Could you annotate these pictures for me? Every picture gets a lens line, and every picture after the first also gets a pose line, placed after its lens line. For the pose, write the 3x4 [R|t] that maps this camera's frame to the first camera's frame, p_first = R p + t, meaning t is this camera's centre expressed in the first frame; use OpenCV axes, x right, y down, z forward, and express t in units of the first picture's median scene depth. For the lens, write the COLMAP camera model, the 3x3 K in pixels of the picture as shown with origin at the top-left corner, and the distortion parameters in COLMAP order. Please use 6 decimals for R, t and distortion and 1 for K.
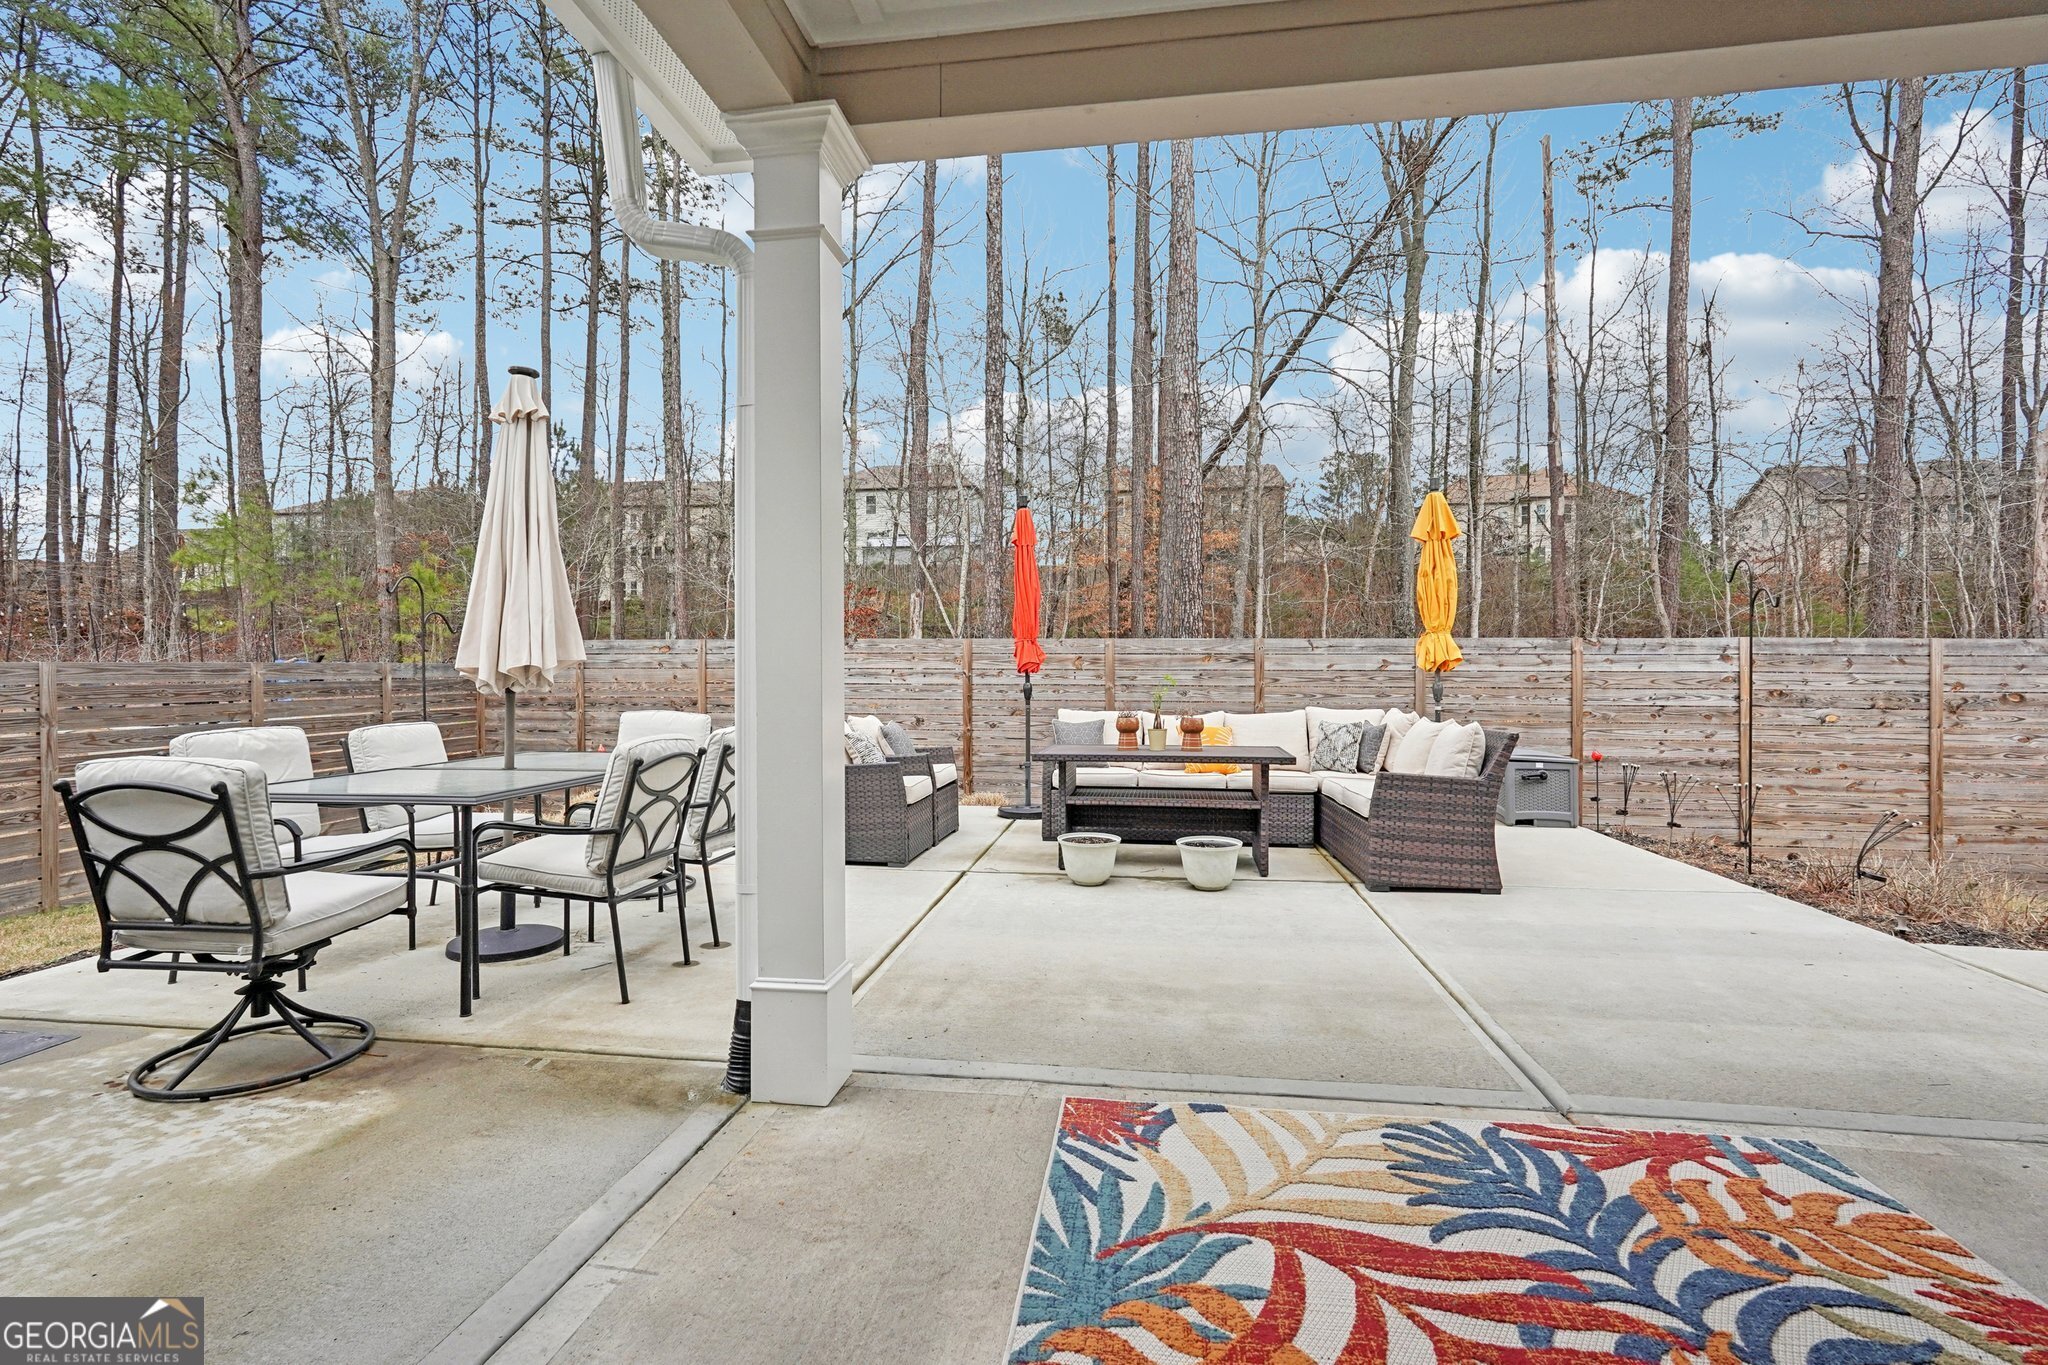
lens RADIAL K [[929.9, 0, 1024.0], [0, 929.9, 682.5], [0, 0, 1]] dist [-0.003530, -0.000355]
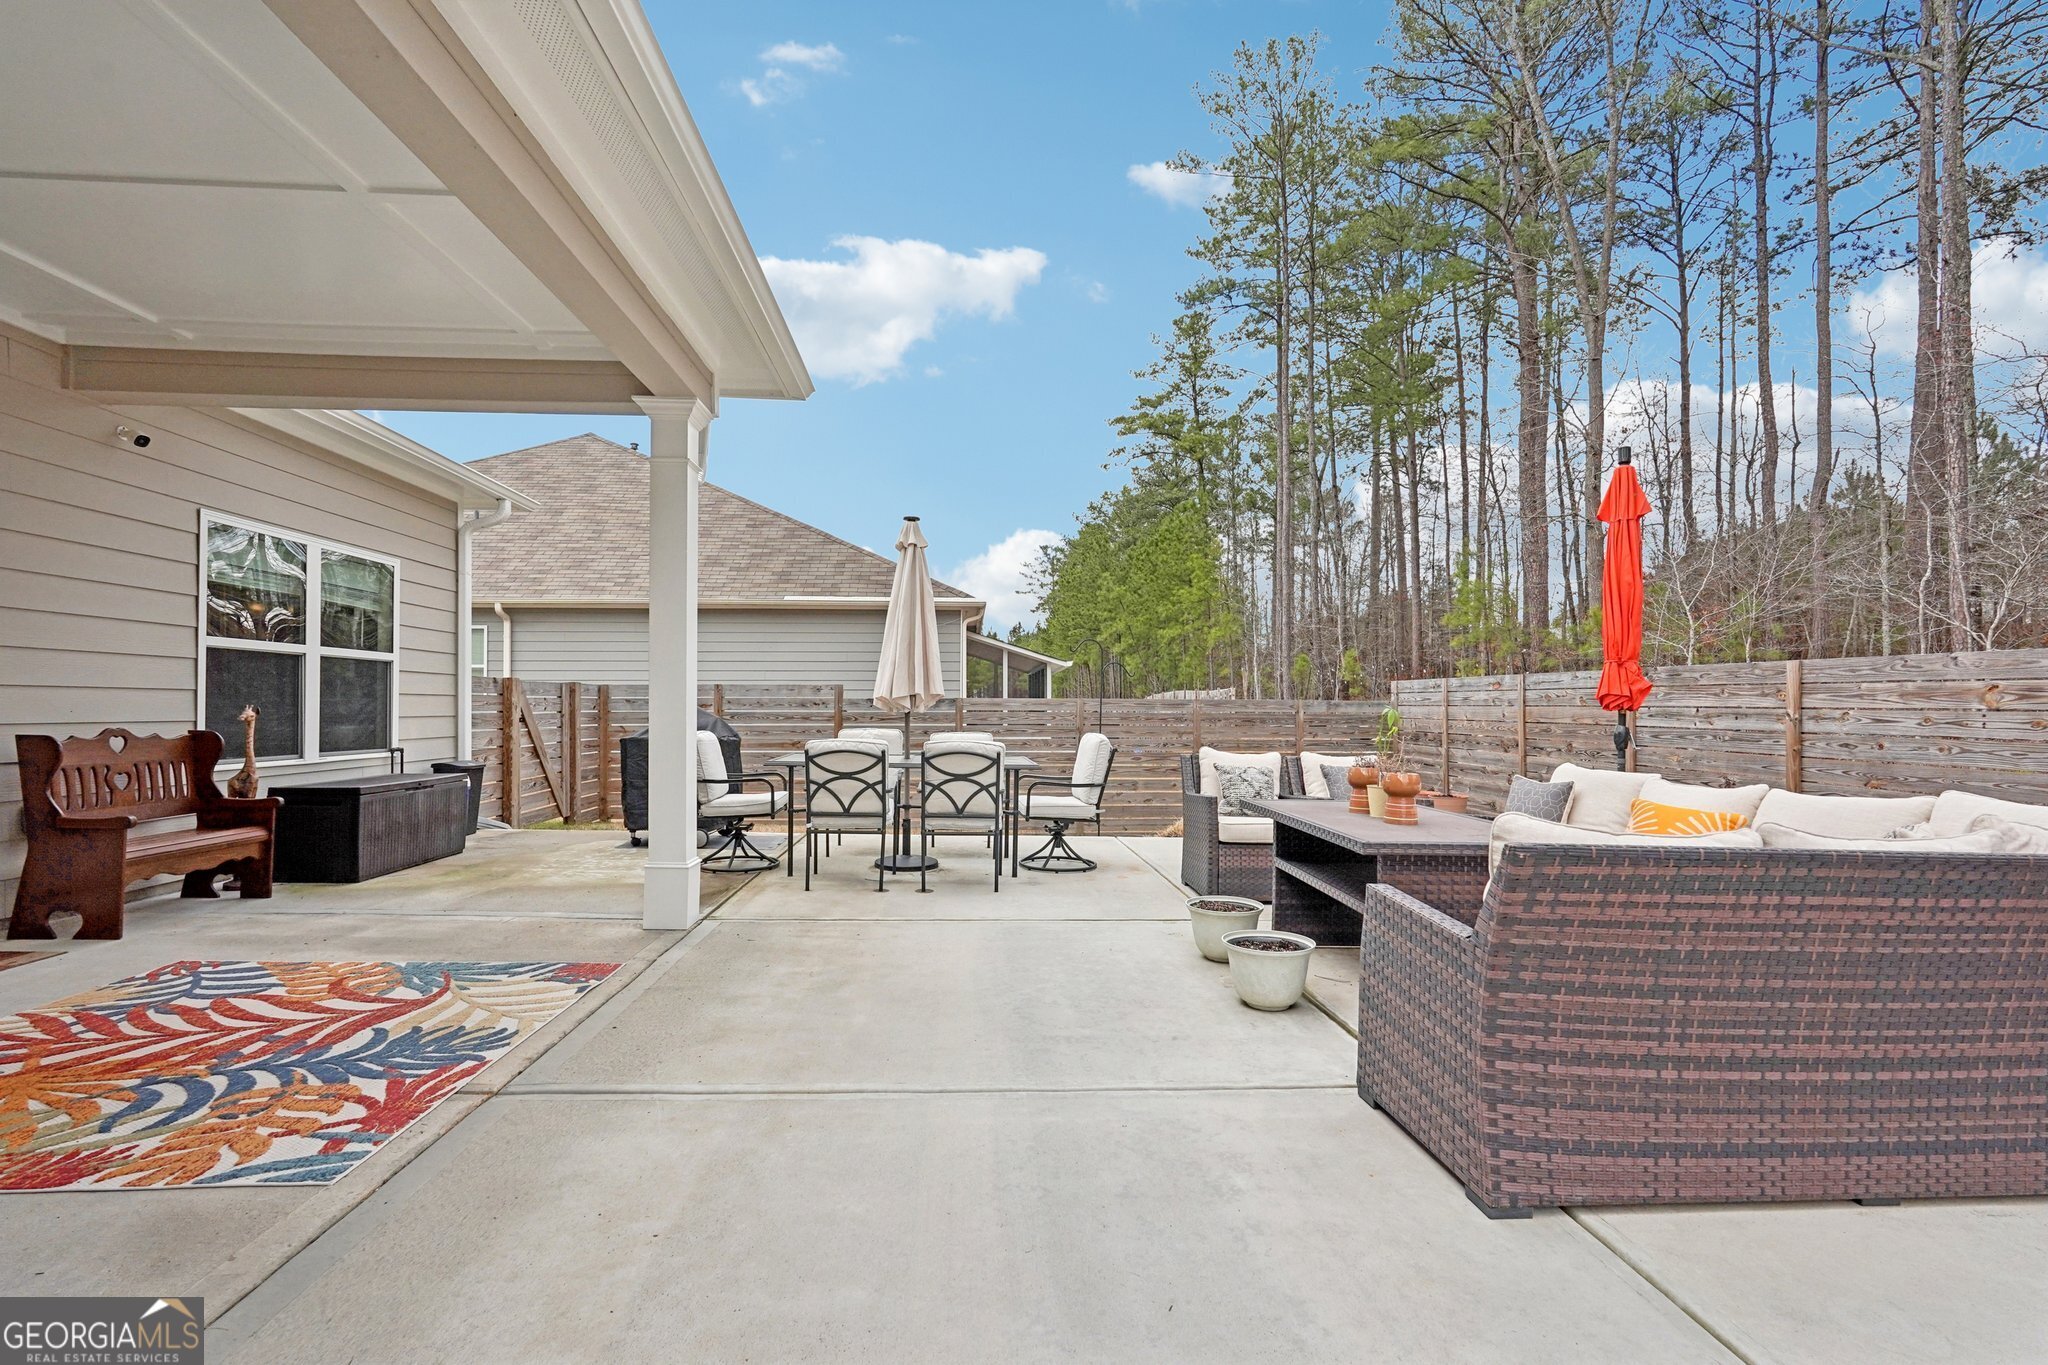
lens RADIAL K [[914.5, 0, 1022.9], [0, 914.5, 711.5], [0, 0, 1]] dist [-0.000648, -0.000354]
pose [[0.196803, 0.009559, -0.980397, 1.974294], [-0.023310, 0.999715, 0.005068, -0.013099], [0.980166, 0.021856, 0.196969, 1.556996]]
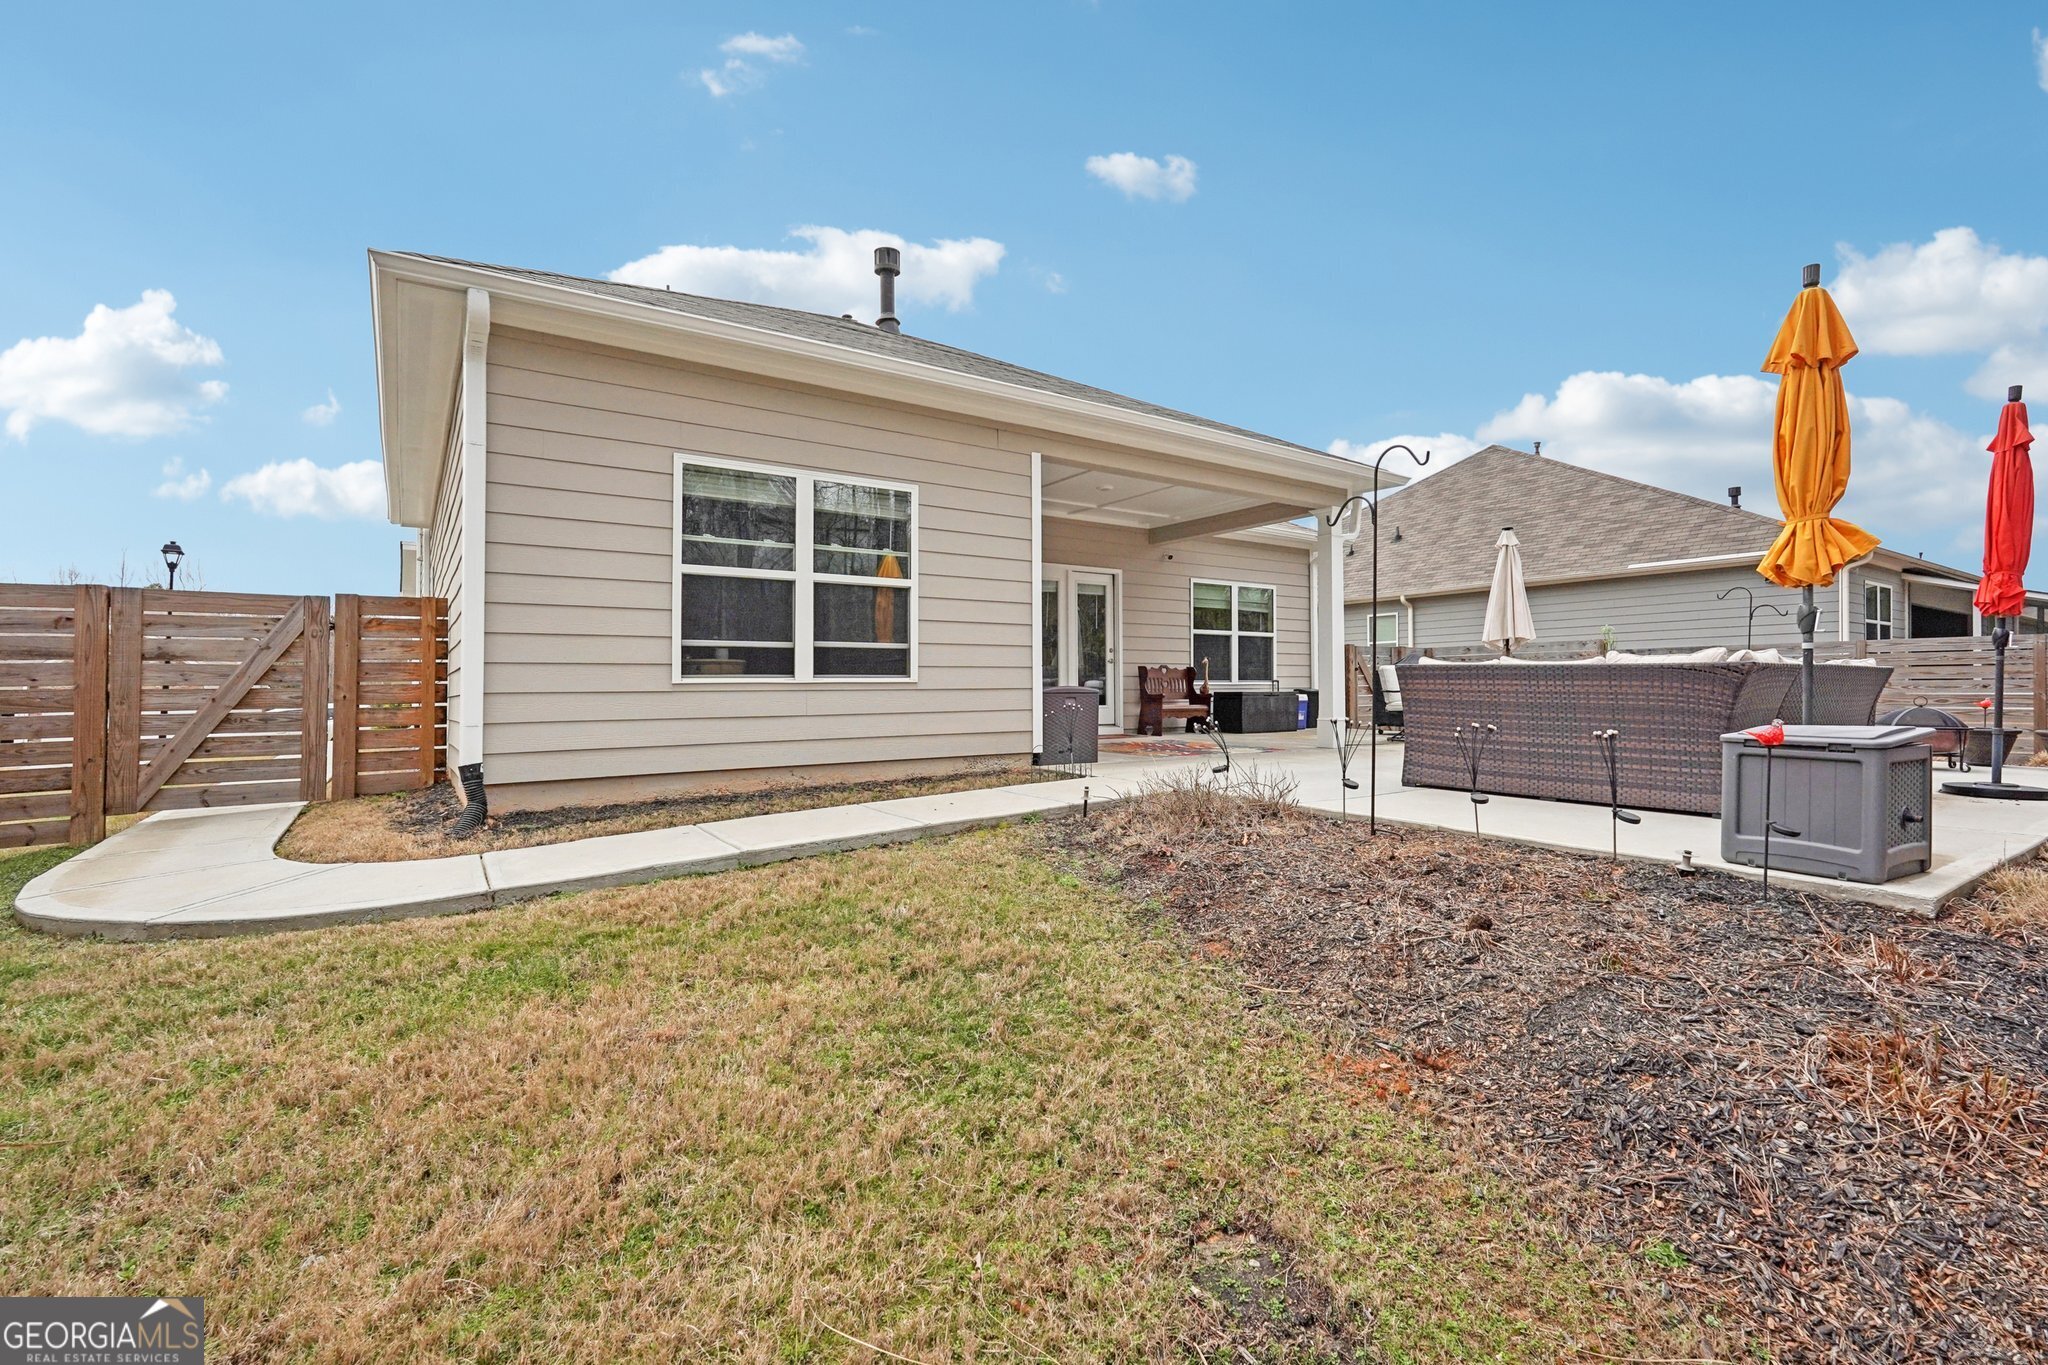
lens RADIAL K [[903.2, 0, 1024.0], [0, 903.2, 682.5], [0, 0, 1]] dist [-0.001761, -0.000143]
pose [[-0.731728, 0.004180, -0.681584, 3.234671], [-0.003584, 0.999944, 0.009980, 0.084021], [0.681587, 0.009745, -0.731672, 2.749490]]
